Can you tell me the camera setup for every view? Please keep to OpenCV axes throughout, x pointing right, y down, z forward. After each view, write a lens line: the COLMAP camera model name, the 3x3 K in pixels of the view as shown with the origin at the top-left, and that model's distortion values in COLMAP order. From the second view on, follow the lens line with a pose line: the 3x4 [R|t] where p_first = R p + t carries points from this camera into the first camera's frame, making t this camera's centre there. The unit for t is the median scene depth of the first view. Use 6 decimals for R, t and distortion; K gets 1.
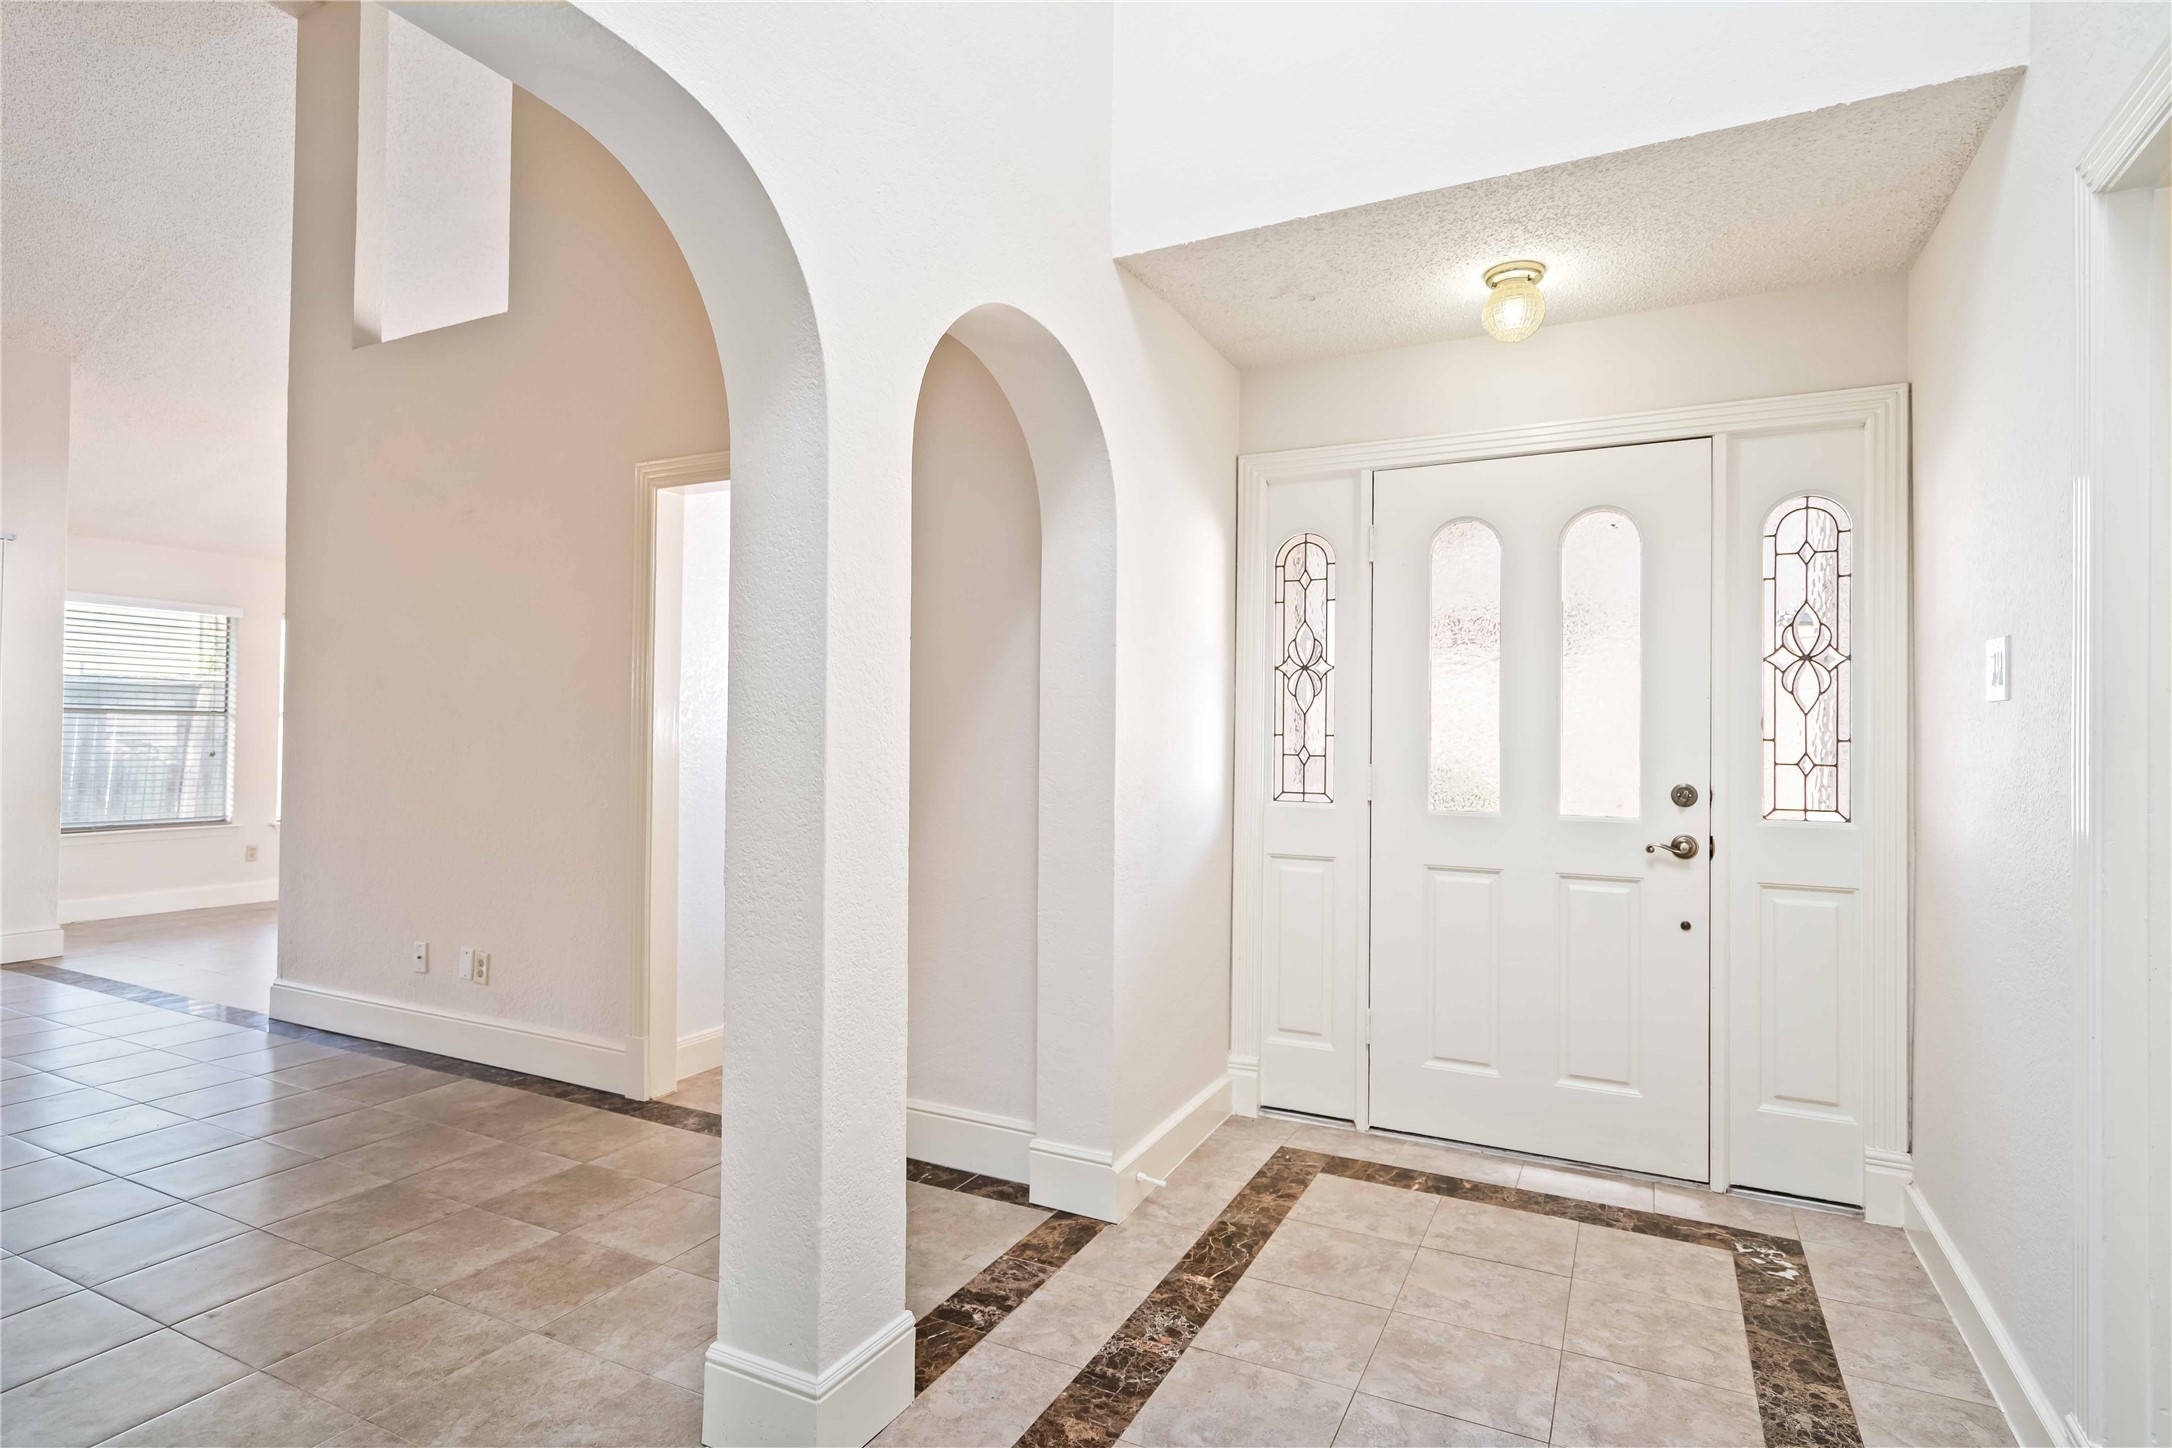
lens RADIAL K [[1120.0, 0, 1083.0], [0, 1120.0, 730.2], [0, 0, 1]] dist [0.005139, 0.001436]
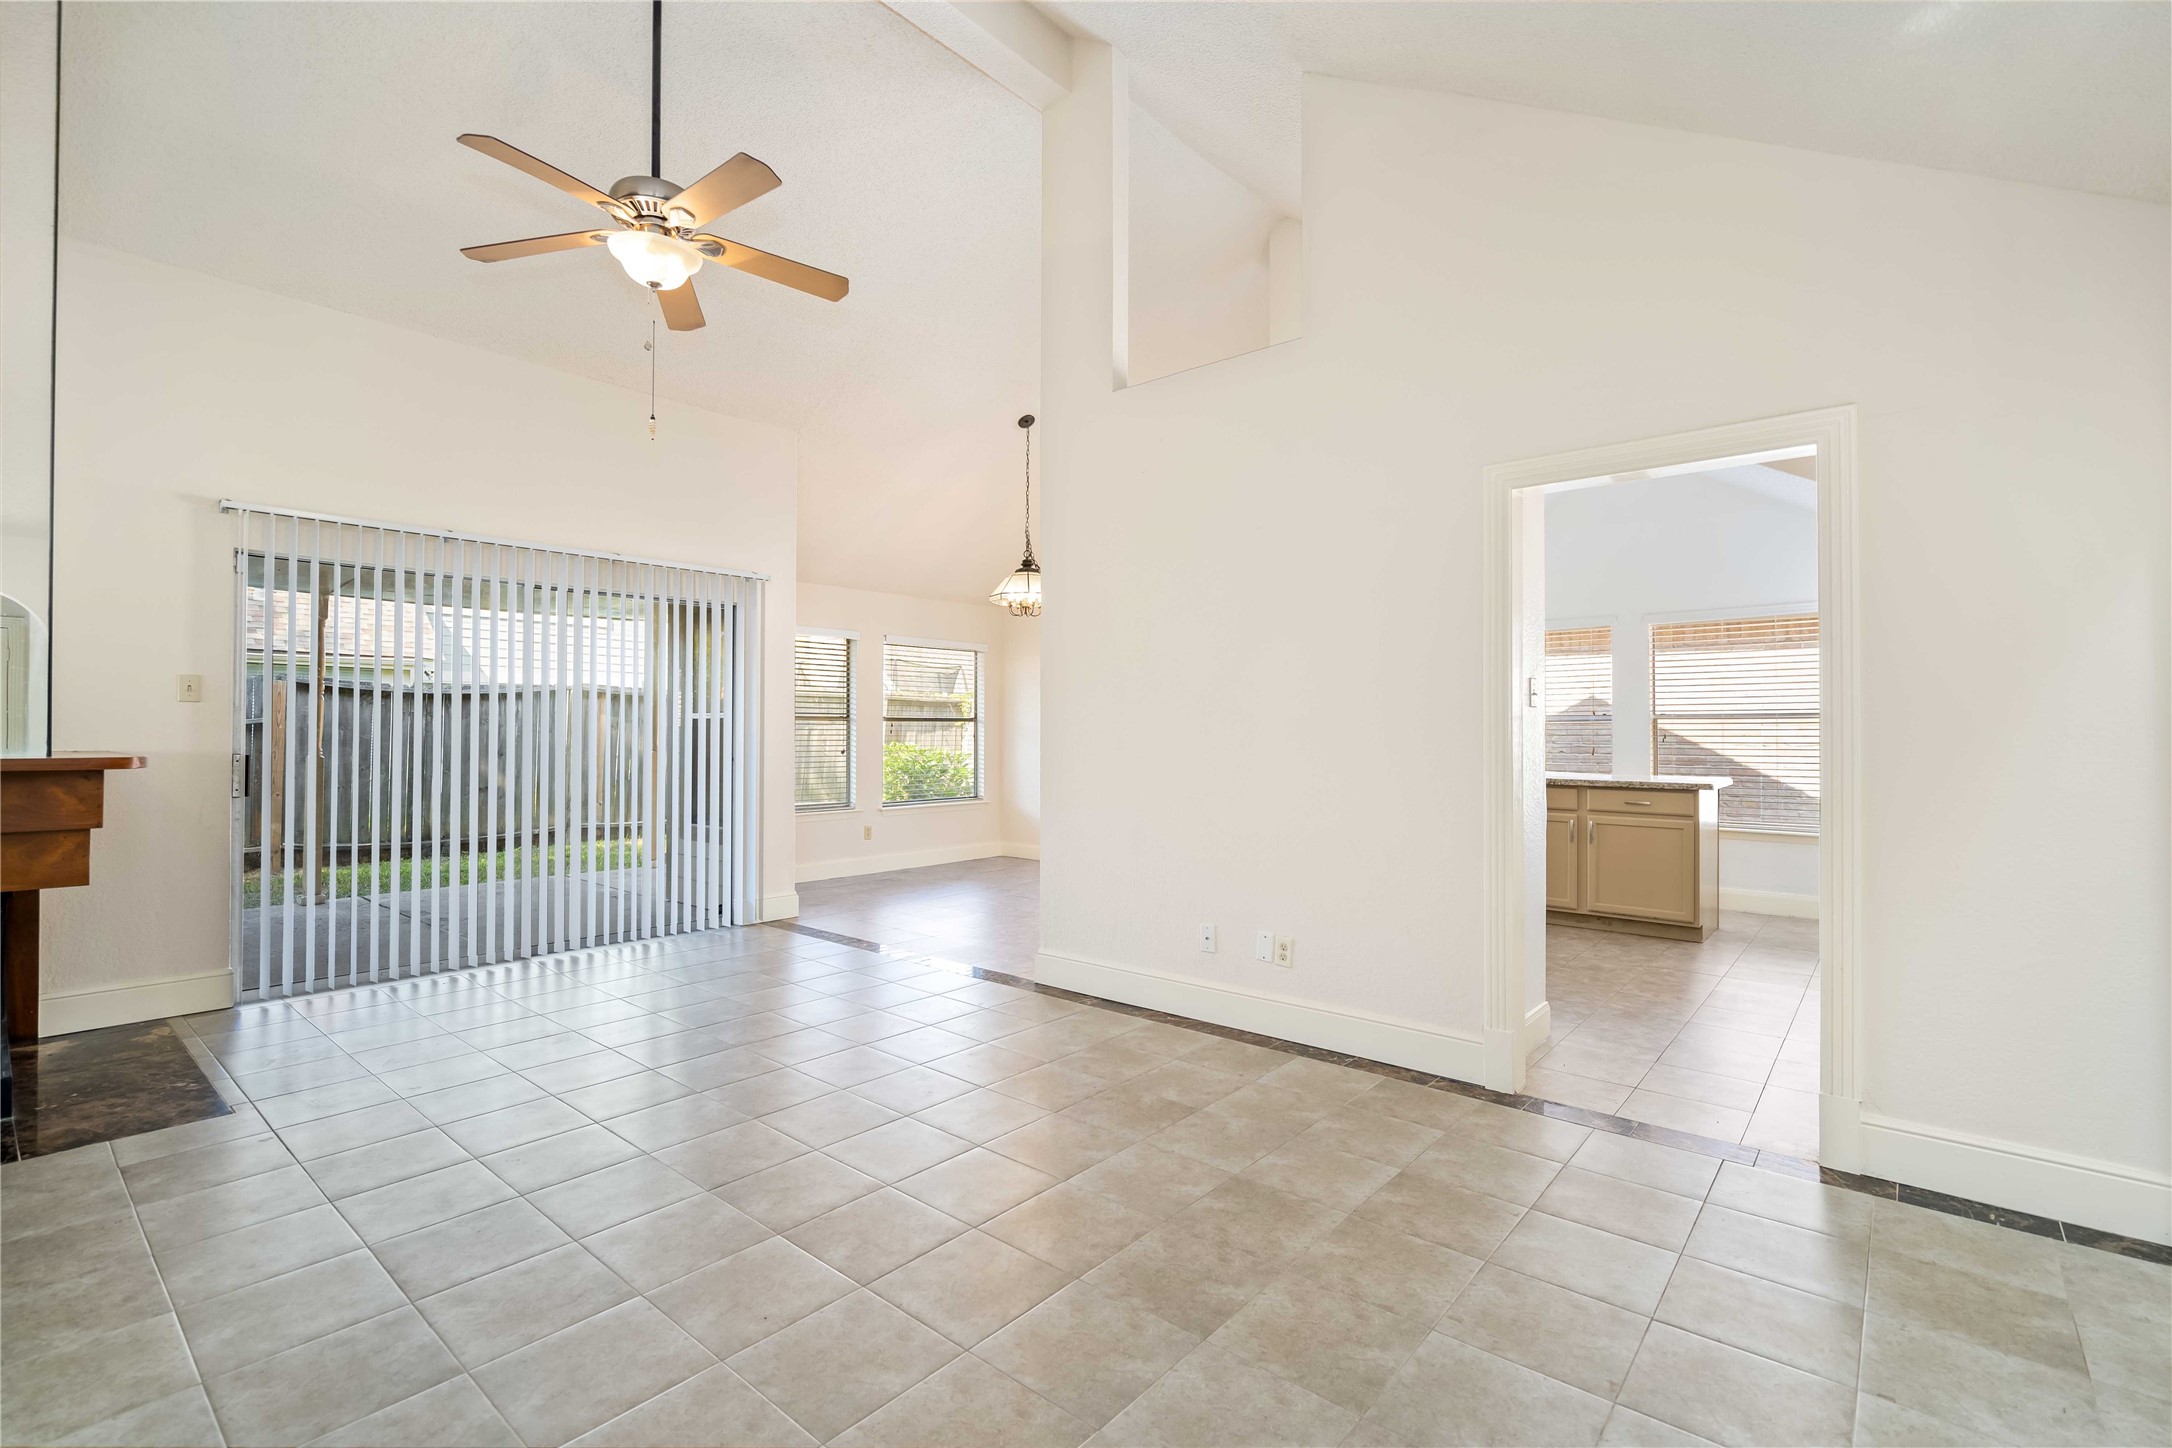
lens RADIAL K [[976.2, 0, 1088.1], [0, 976.2, 725.5], [0, 0, 1]] dist [-0.001504, 0.000596]
pose [[0.973908, -0.009820, -0.226732, -0.561328], [0.009863, 0.999951, -0.000947, -0.005960], [0.226730, -0.001314, 0.973957, 0.053544]]
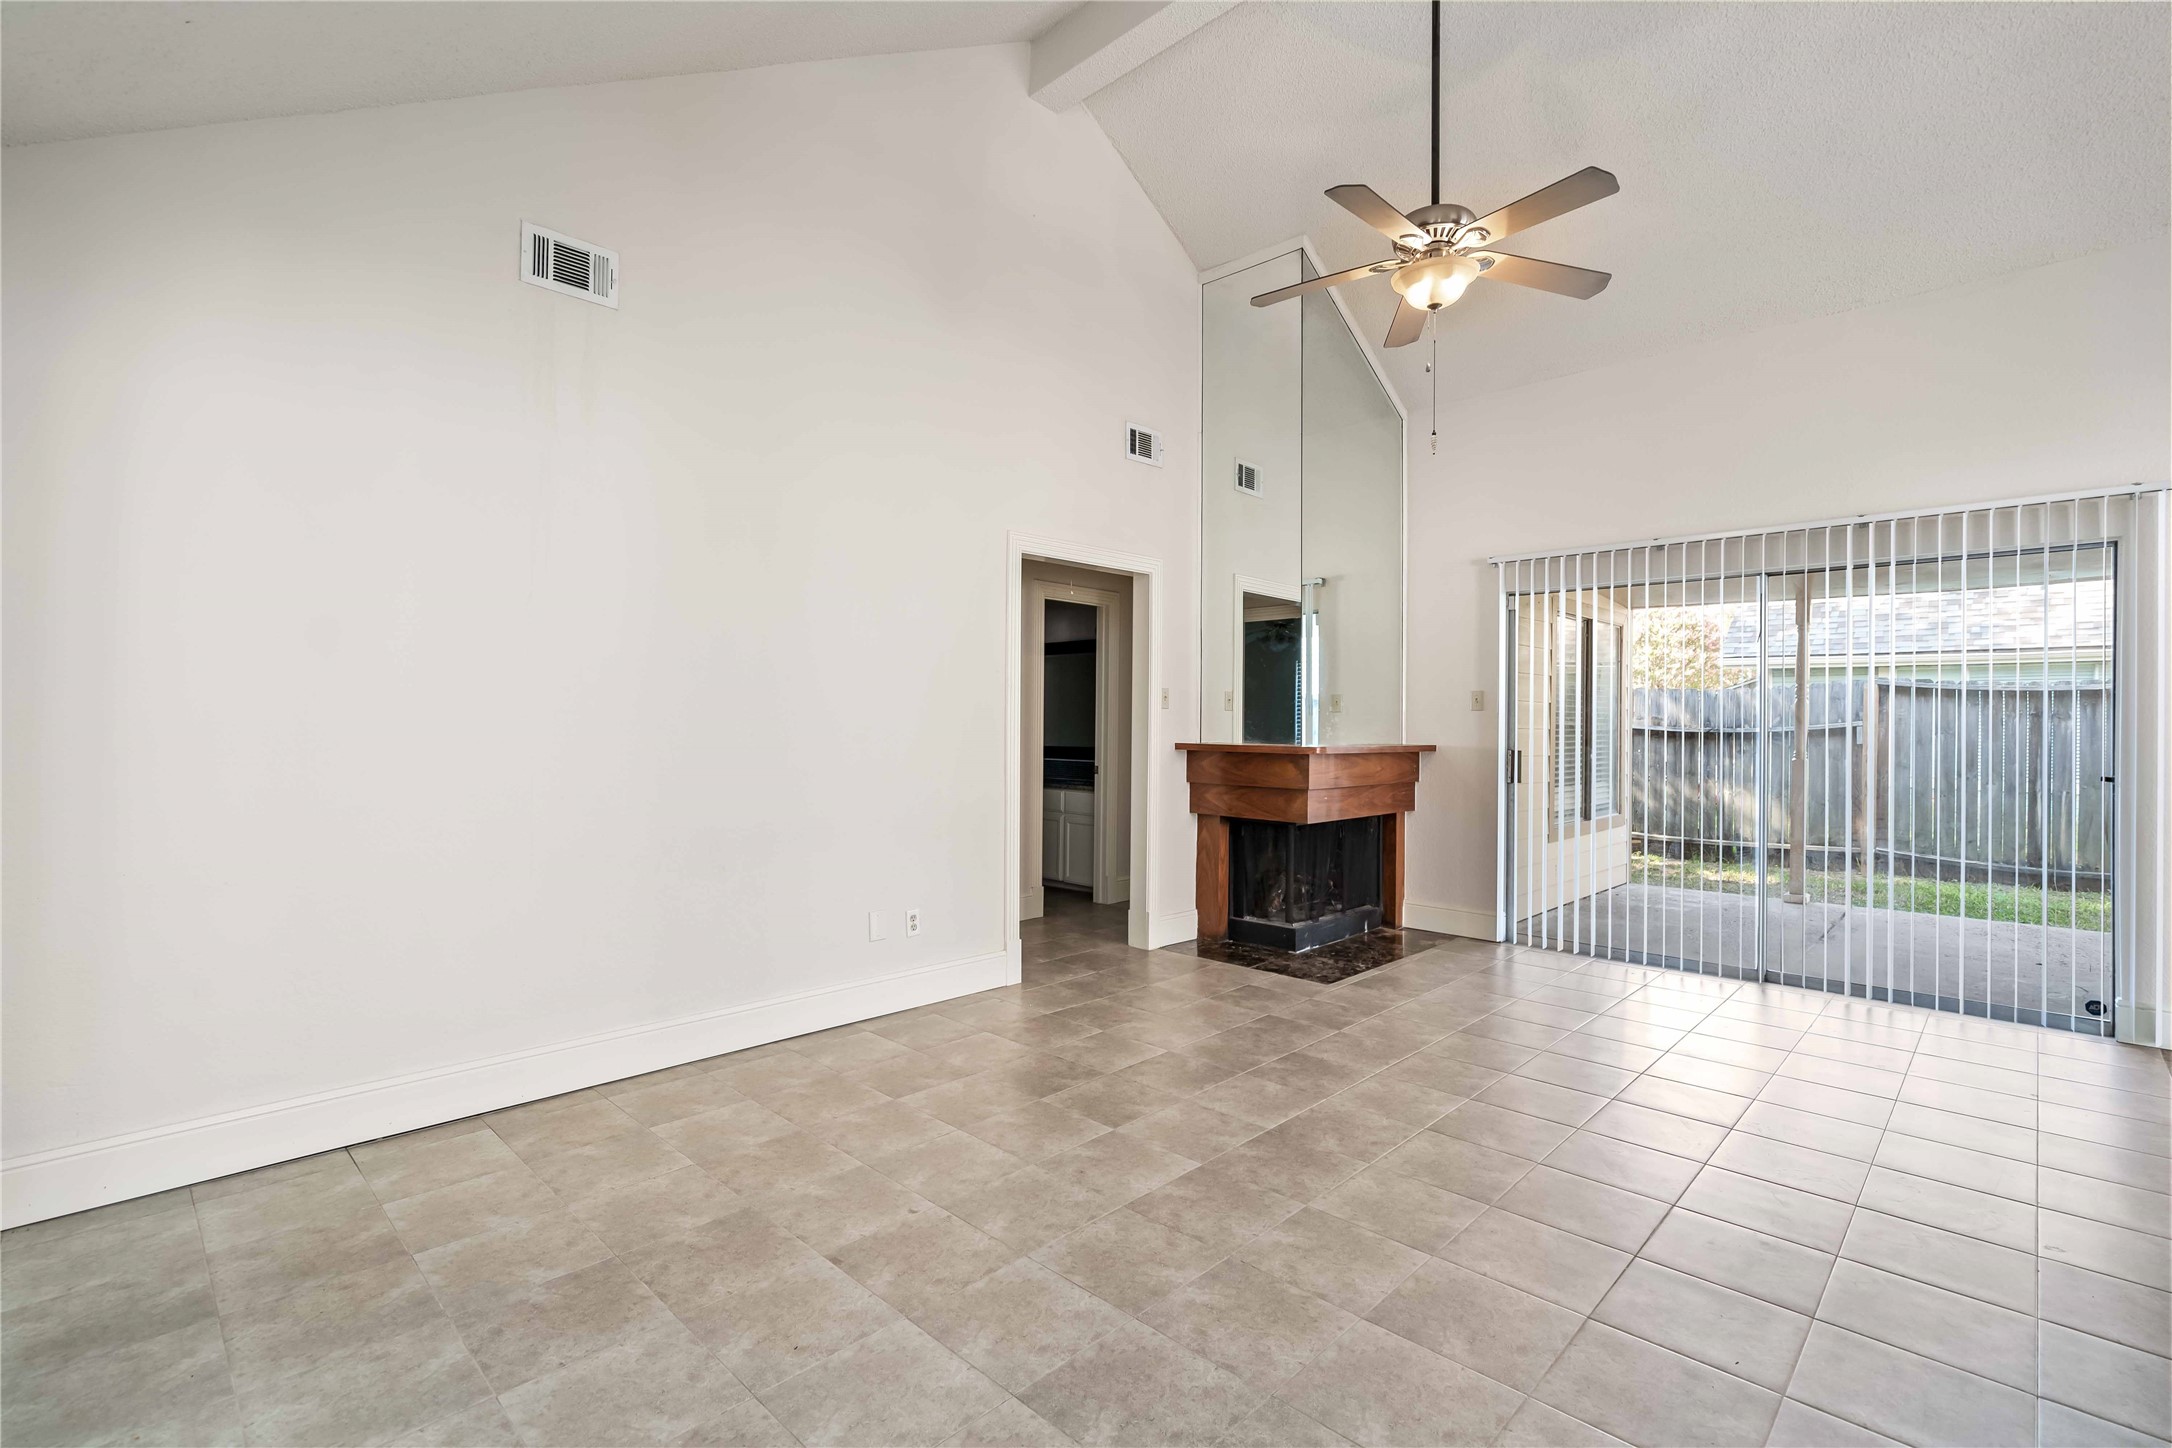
lens RADIAL K [[976.2, 0, 1089.3], [0, 976.2, 729.3], [0, 0, 1]] dist [-0.001504, 0.000596]
pose [[-0.295873, -0.010110, -0.955174, -0.172941], [-0.007495, 0.999938, -0.008262, 0.001947], [0.955198, 0.004714, -0.295930, 0.755658]]
